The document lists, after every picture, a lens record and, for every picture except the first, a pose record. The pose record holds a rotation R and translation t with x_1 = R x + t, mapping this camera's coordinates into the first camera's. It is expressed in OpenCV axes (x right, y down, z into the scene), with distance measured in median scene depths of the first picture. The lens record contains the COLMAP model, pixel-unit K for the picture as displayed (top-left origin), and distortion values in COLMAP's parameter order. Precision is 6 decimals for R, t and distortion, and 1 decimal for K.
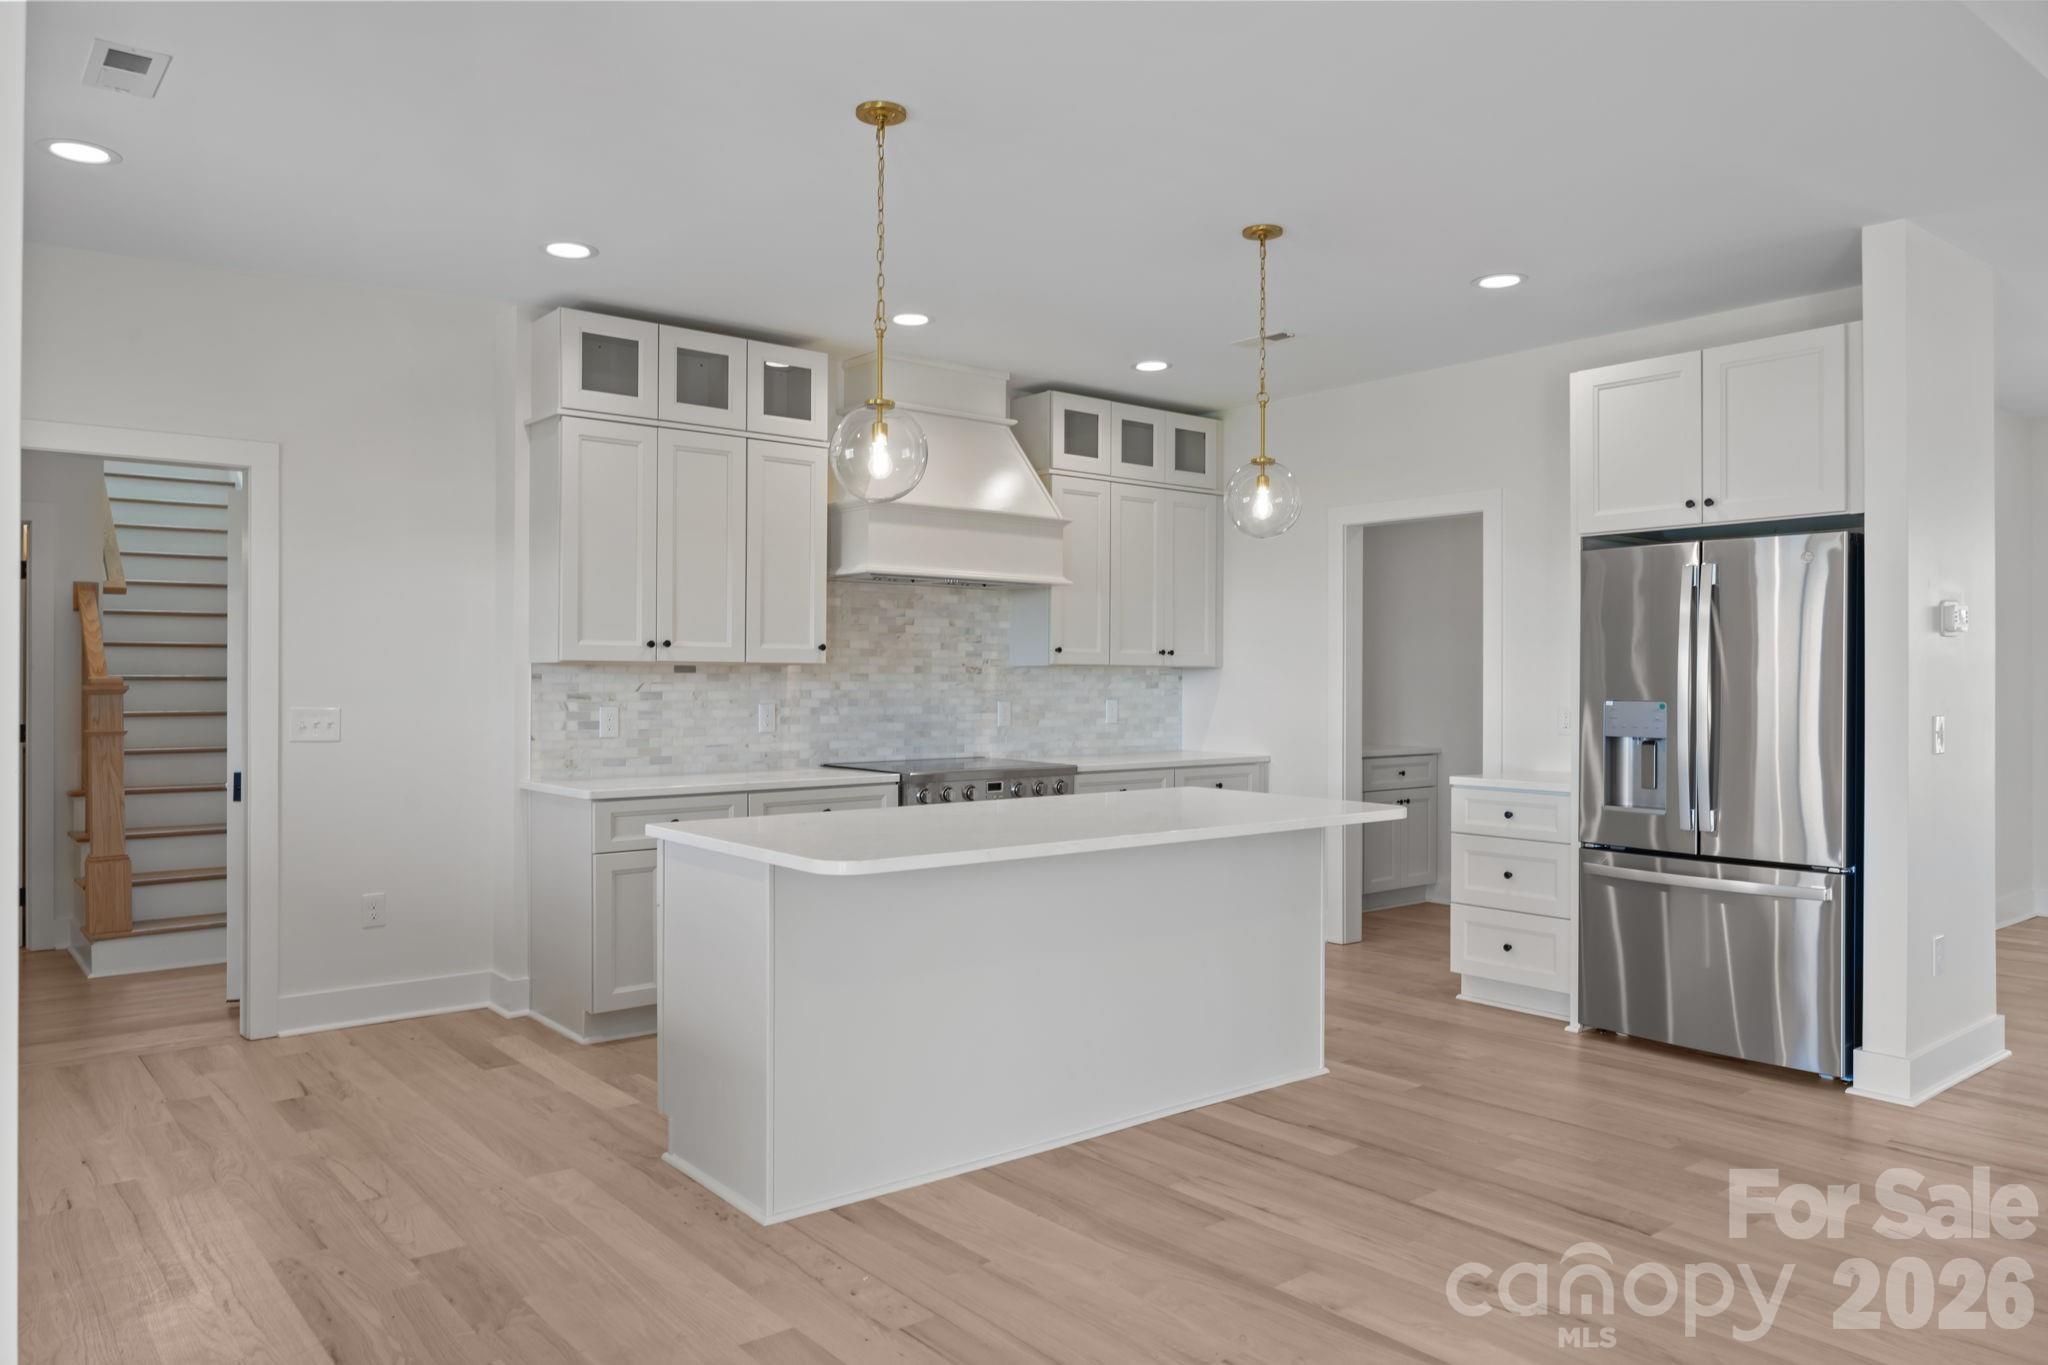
lens RADIAL K [[1411.3, 0, 1027.5], [0, 1411.3, 677.4], [0, 0, 1]] dist [-0.009106, 0.007324]
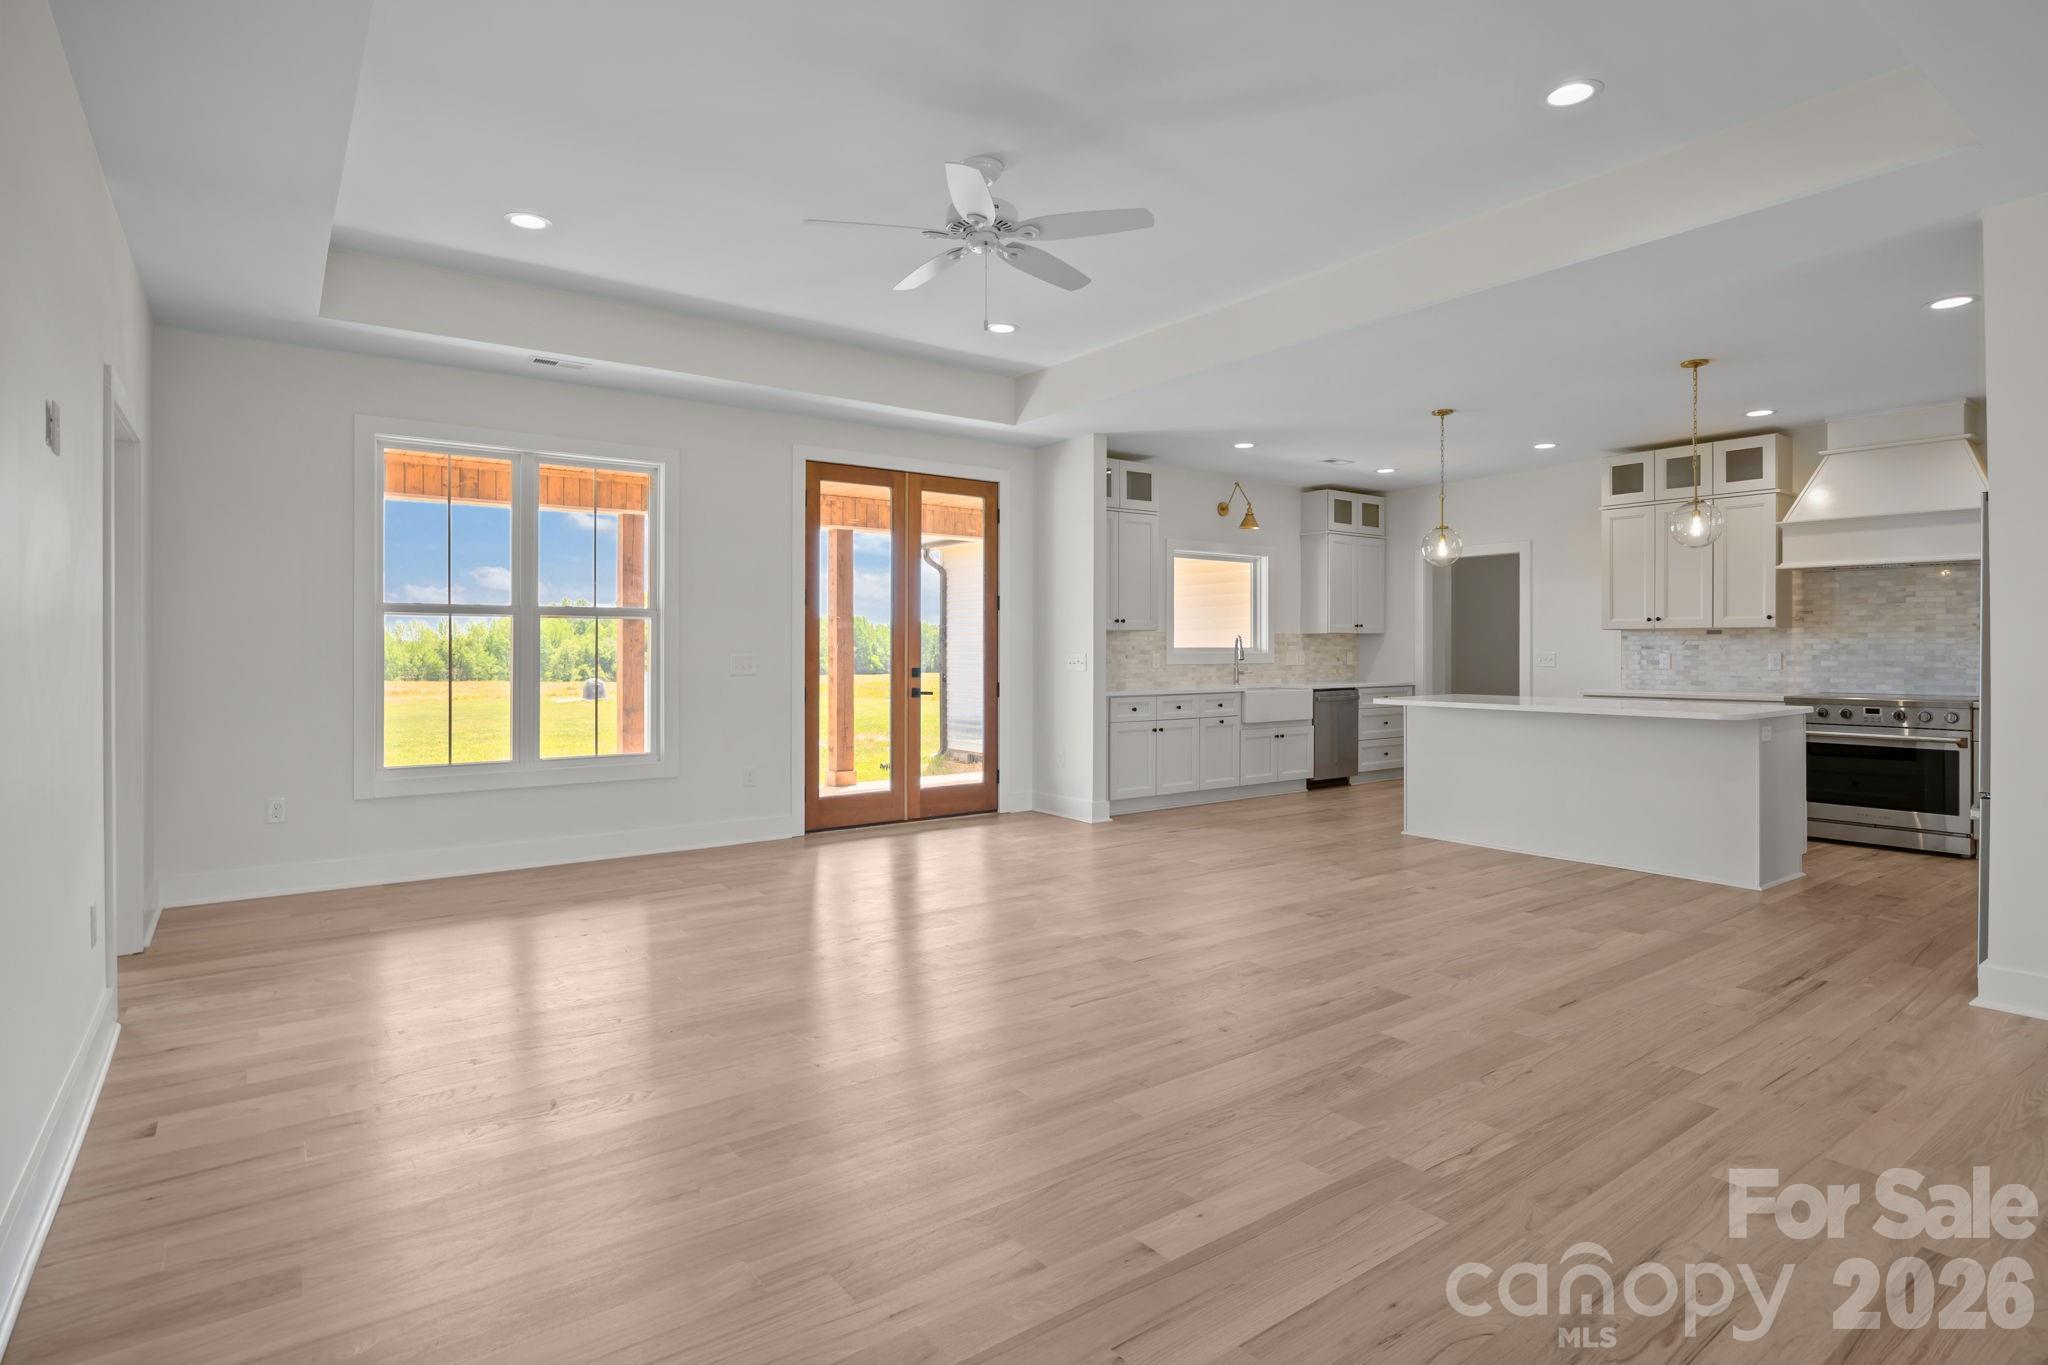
lens RADIAL K [[1042.3, 0, 1026.3], [0, 1042.3, 653.0], [0, 0, 1]] dist [-0.016614, 0.003881]
pose [[-0.056163, 0.002457, -0.998419, 1.041128], [0.001977, 0.999995, 0.002350, 0.014751], [0.998420, -0.001842, -0.056168, 0.206777]]
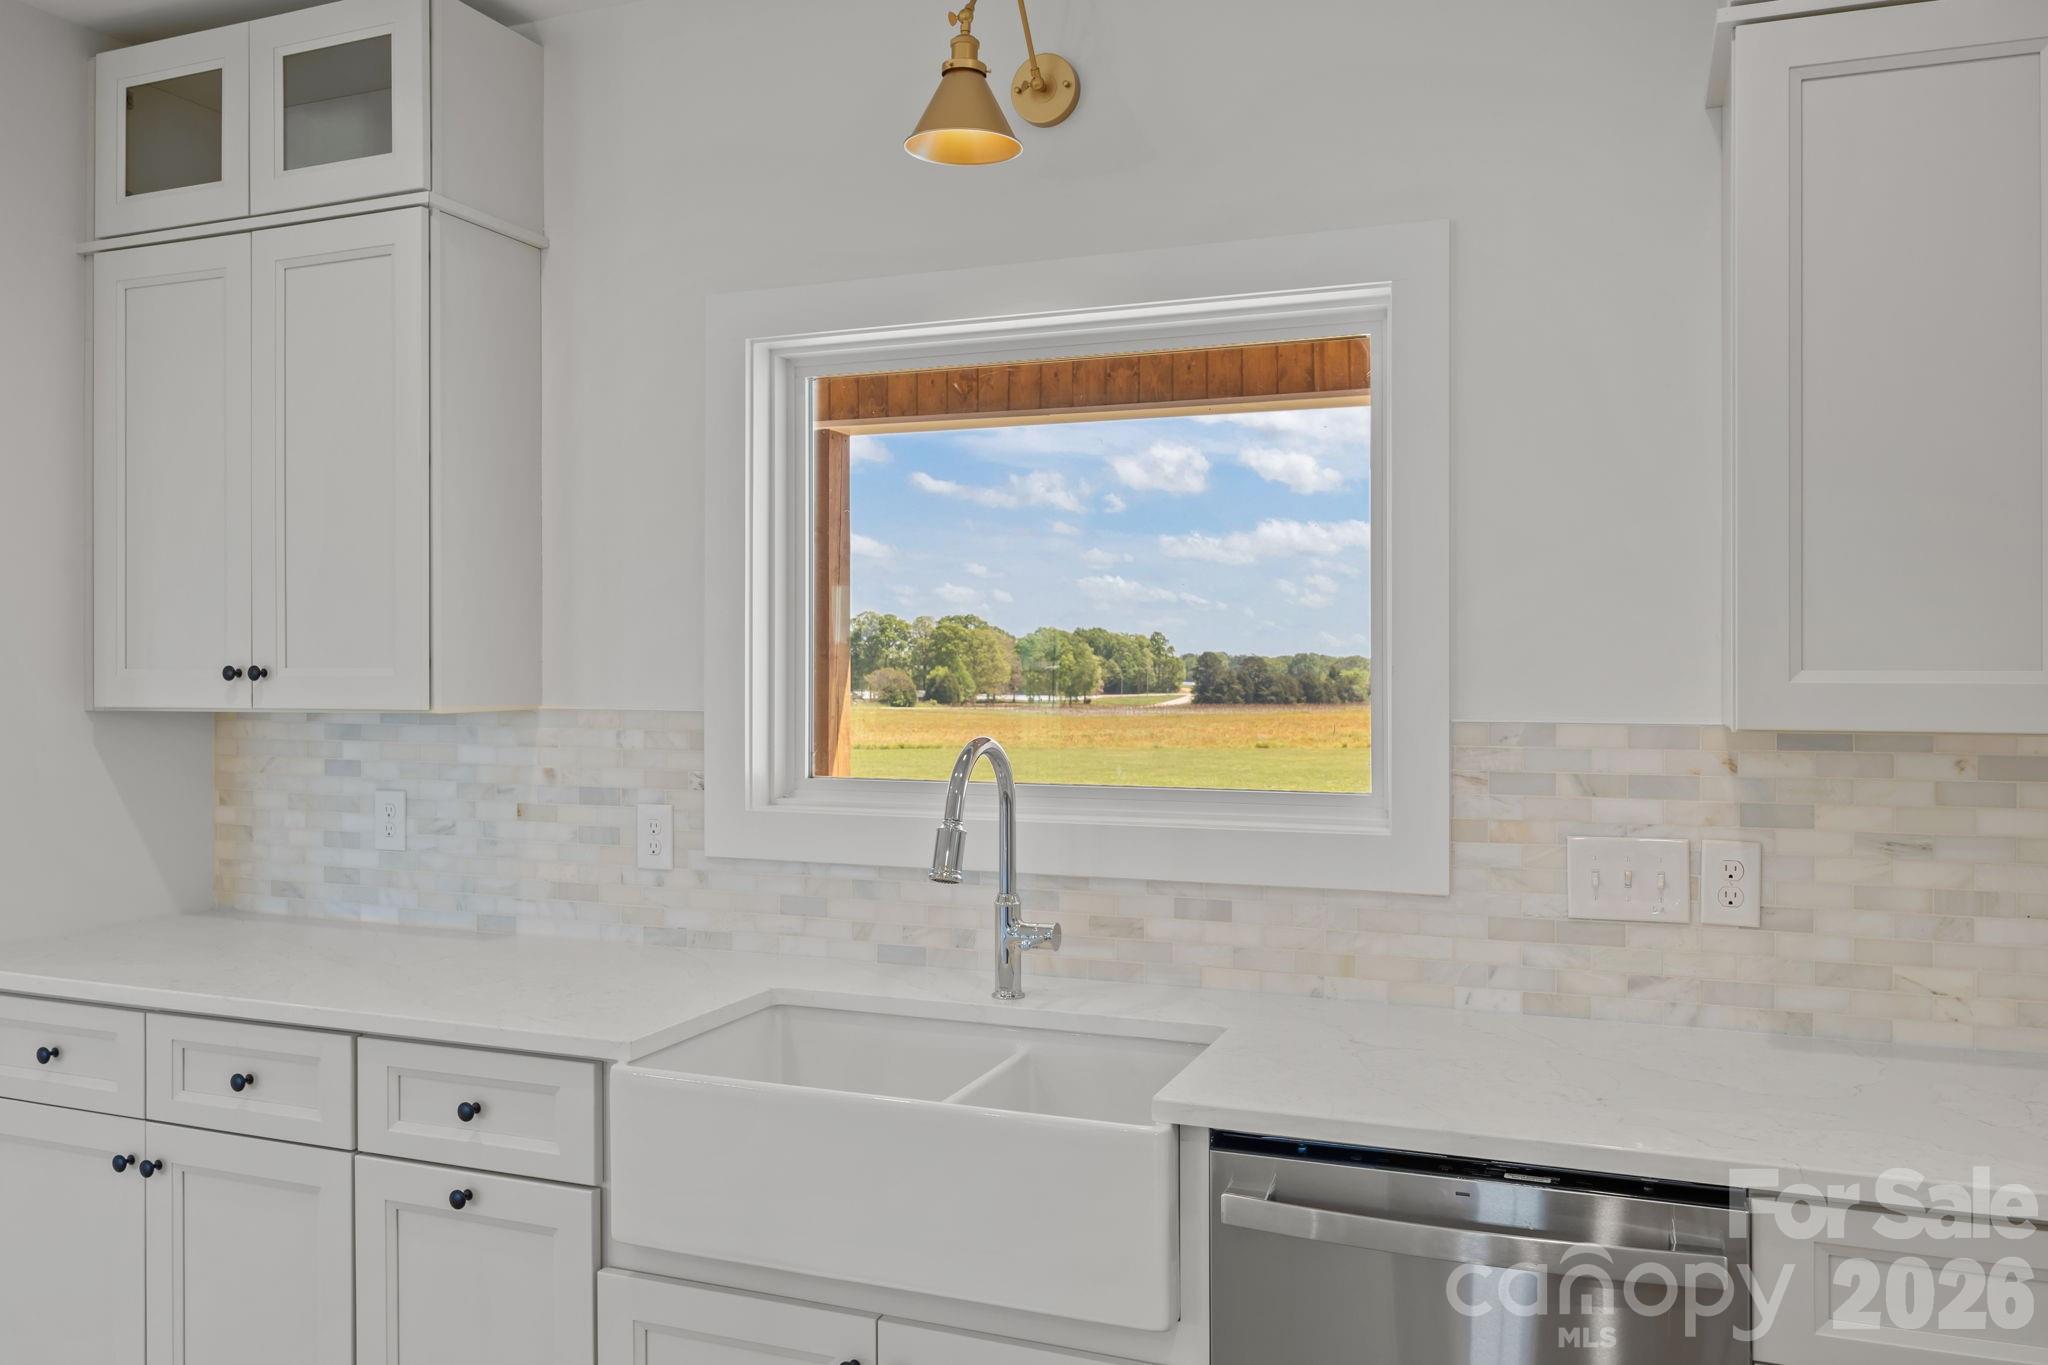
lens RADIAL K [[1576.3, 0, 1012.5], [0, 1576.3, 662.0], [0, 0, 1]] dist [-0.008345, 0.015709]
pose [[-0.877551, 0.001958, -0.479480, -0.236208], [0.001193, 0.999997, 0.001901, -0.026345], [0.479483, 0.001096, -0.877551, 0.786140]]
